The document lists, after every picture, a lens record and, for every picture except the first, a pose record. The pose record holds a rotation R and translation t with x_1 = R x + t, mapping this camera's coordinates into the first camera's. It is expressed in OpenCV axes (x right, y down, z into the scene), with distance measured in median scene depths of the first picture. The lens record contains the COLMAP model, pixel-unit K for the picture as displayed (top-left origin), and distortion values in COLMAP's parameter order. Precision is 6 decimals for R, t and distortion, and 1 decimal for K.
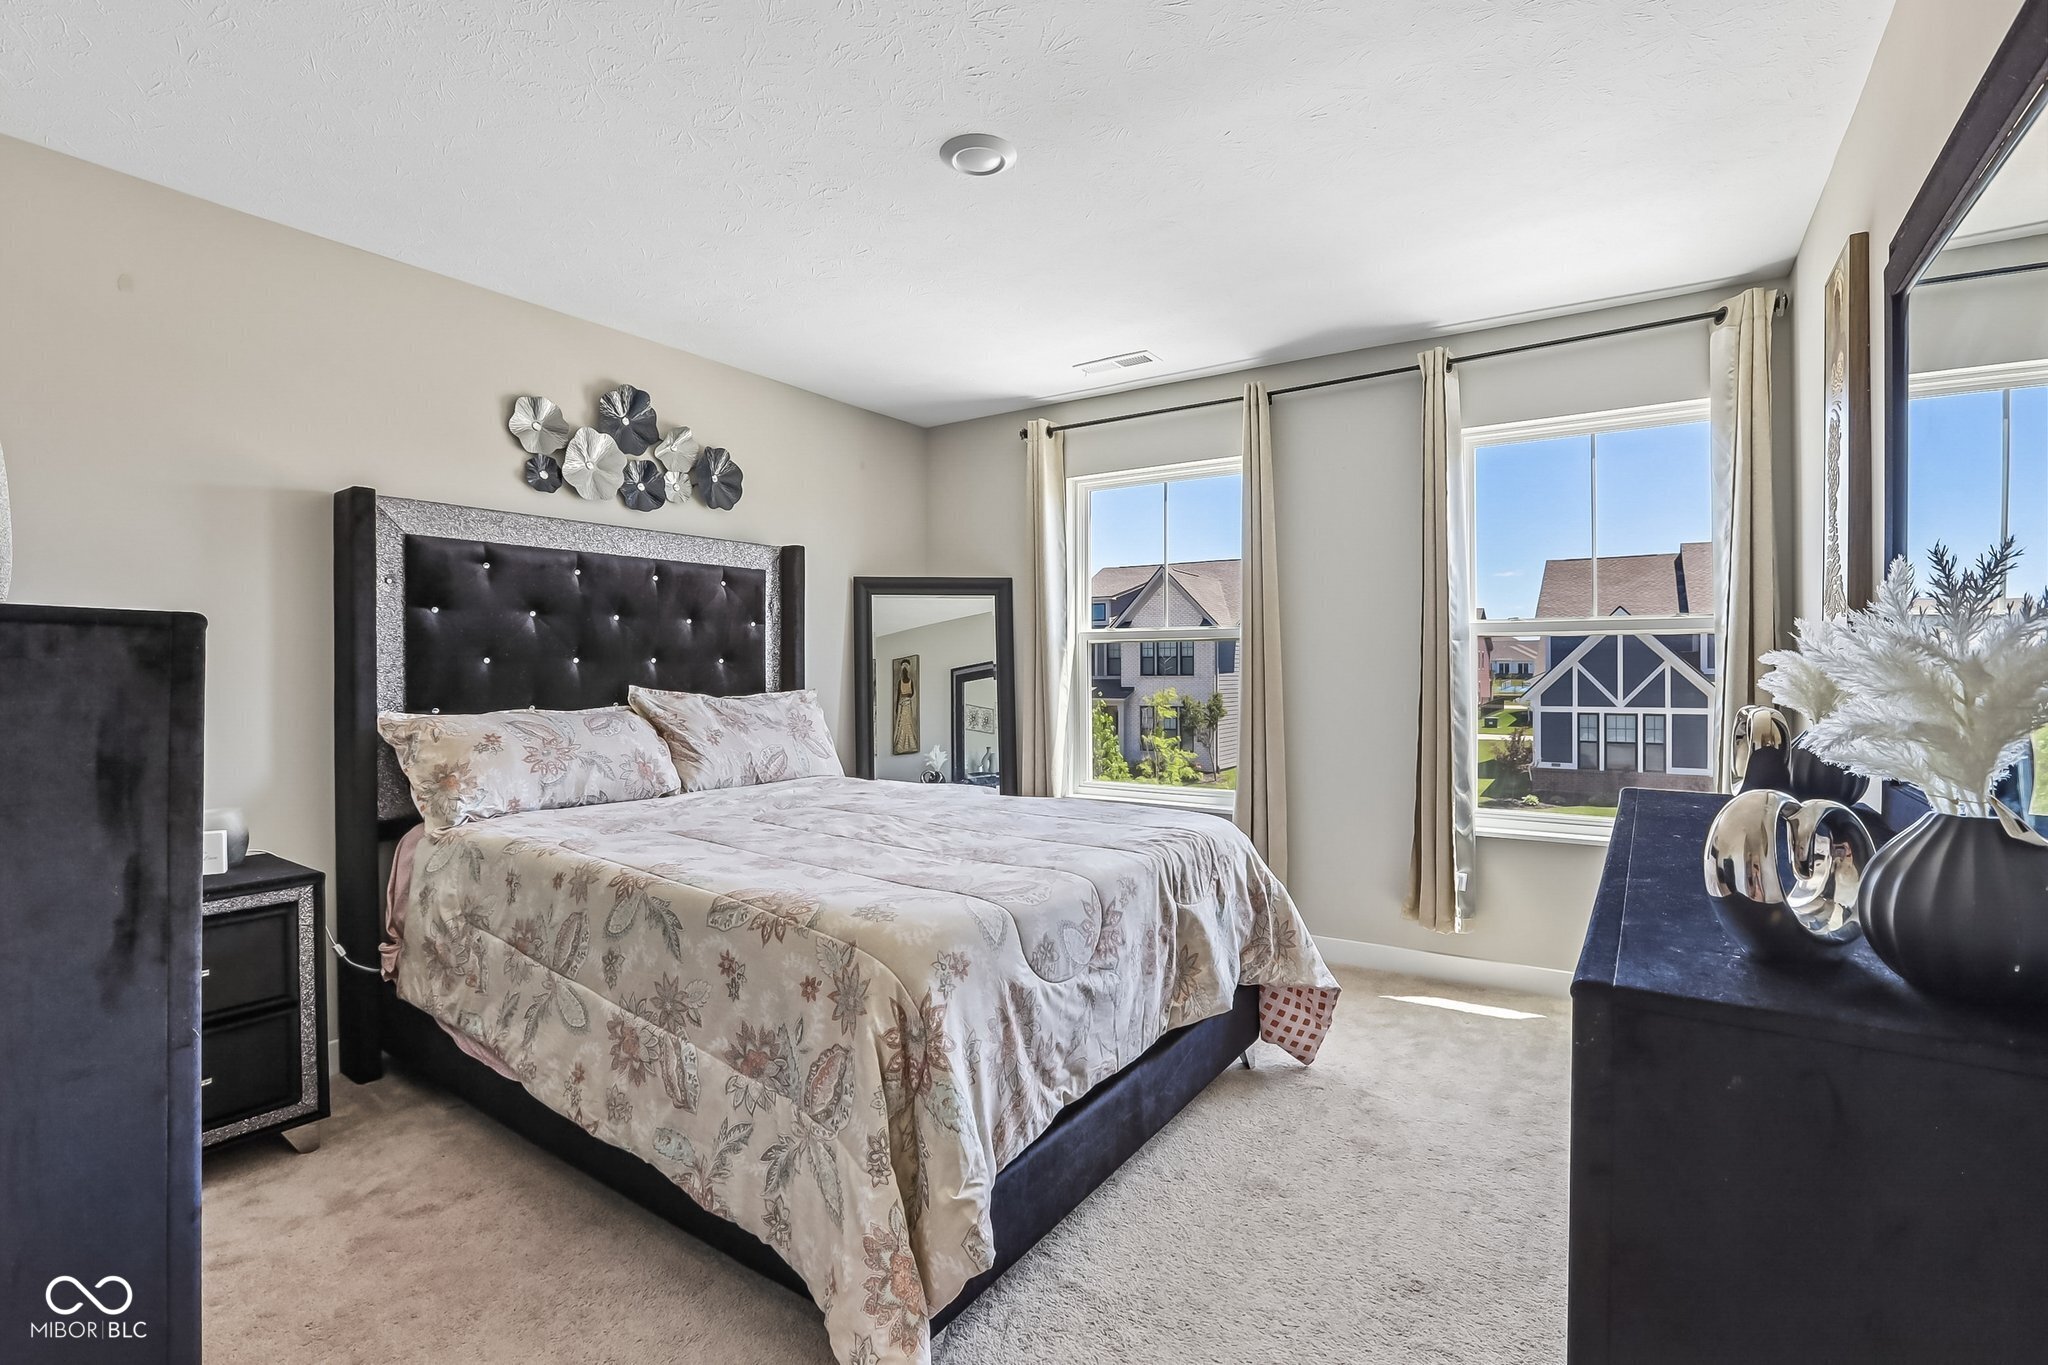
lens RADIAL K [[936.8, 0, 1017.2], [0, 936.8, 675.3], [0, 0, 1]] dist [-0.054237, 0.017070]
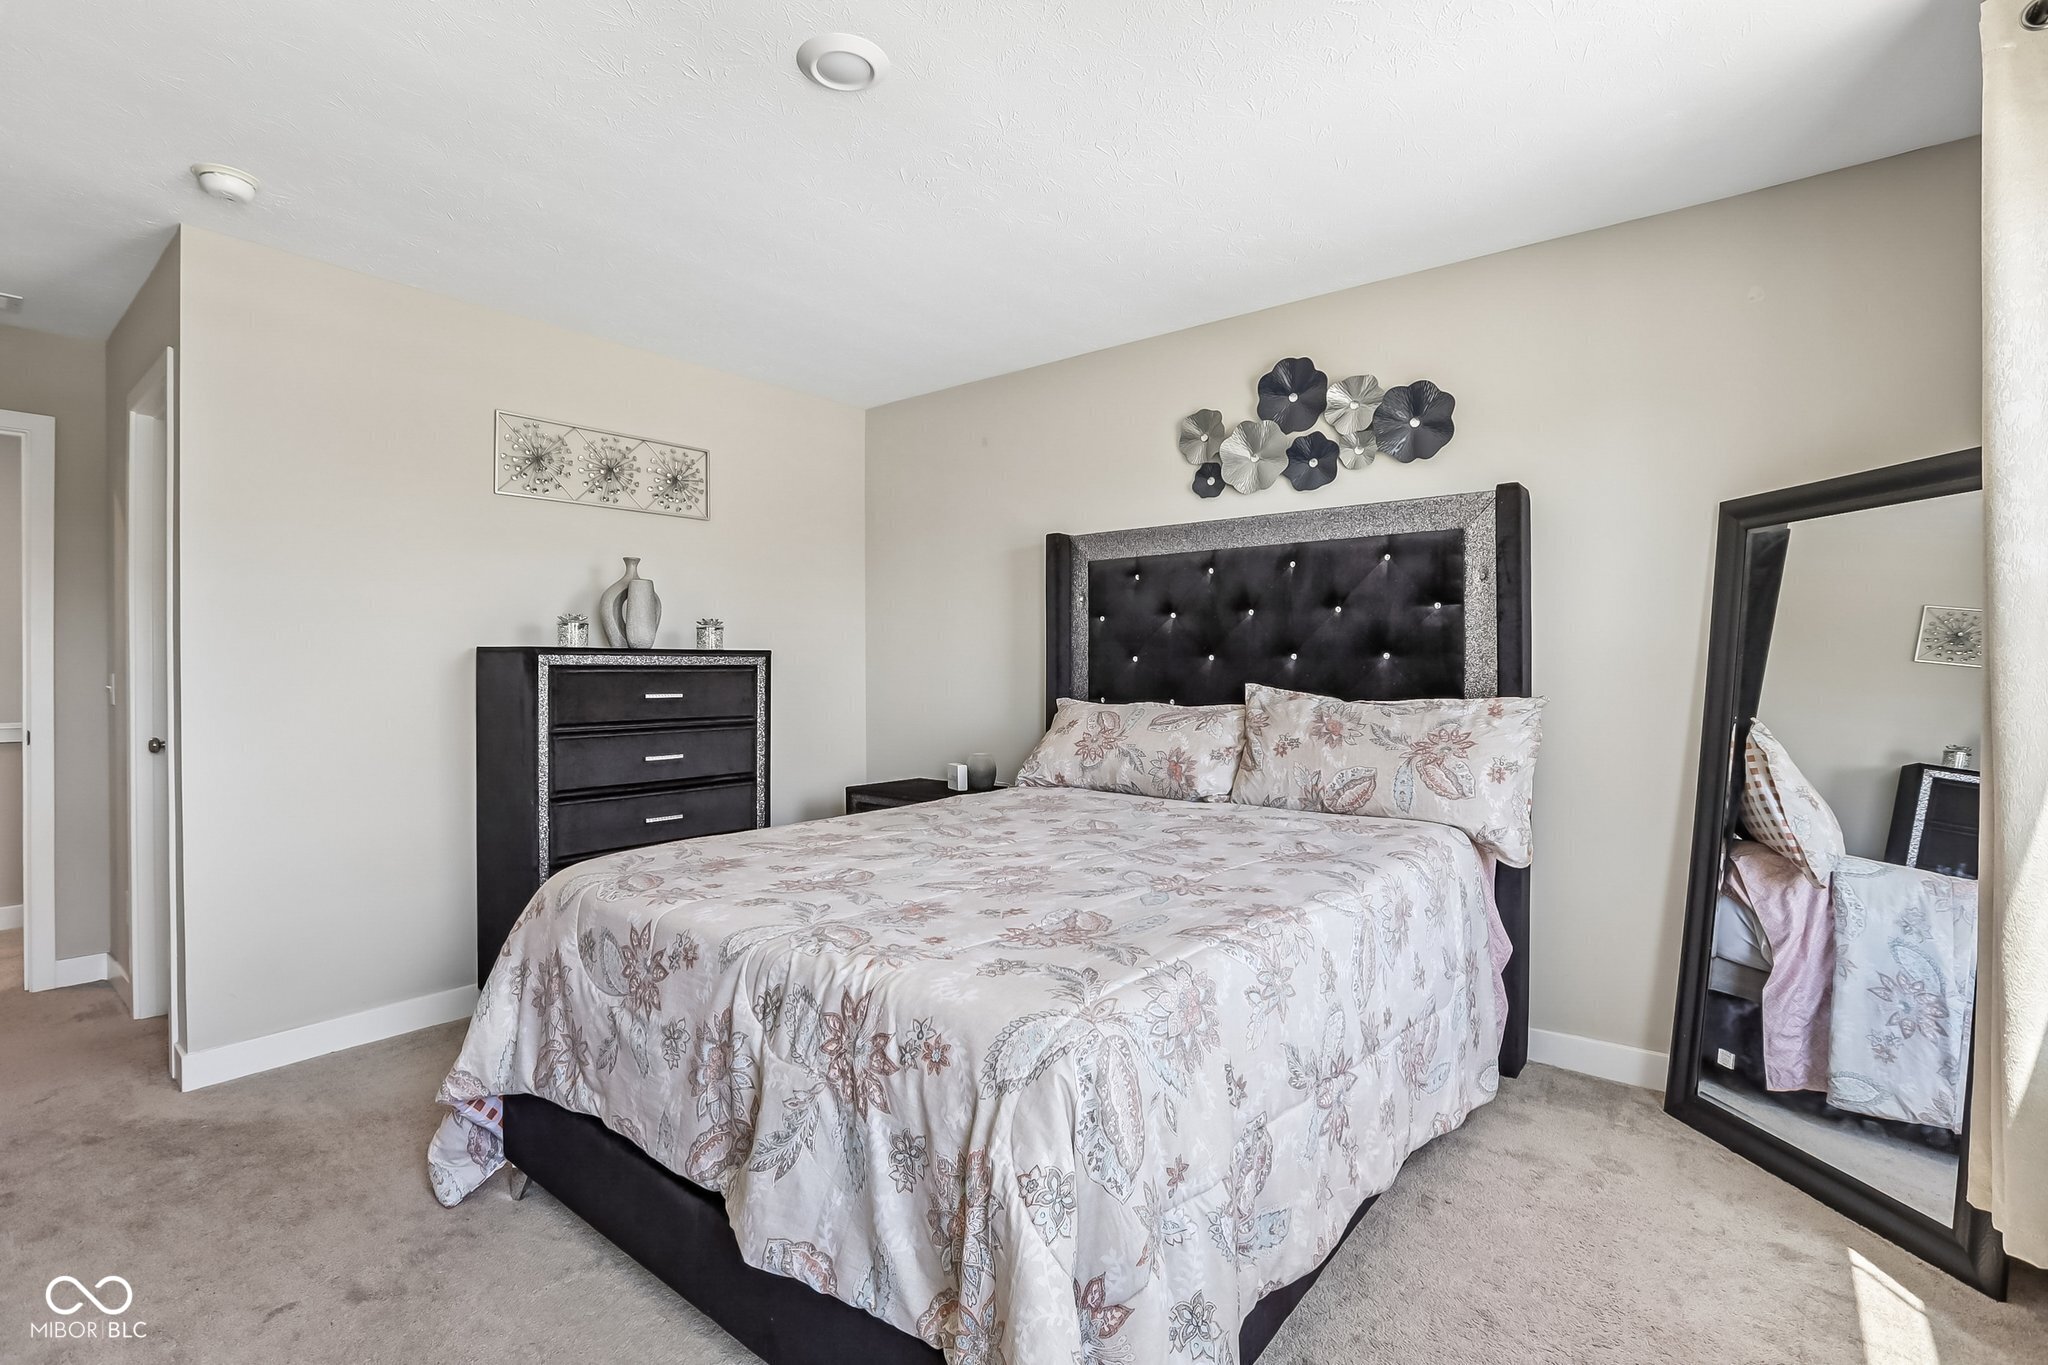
lens RADIAL K [[936.8, 0, 1025.3], [0, 936.8, 683.2], [0, 0, 1]] dist [-0.054237, 0.017070]
pose [[-0.054631, 0.021007, -0.998286, 0.550891], [-0.003955, 0.999766, 0.021255, -0.008569], [0.998499, 0.005109, -0.054535, 0.838857]]
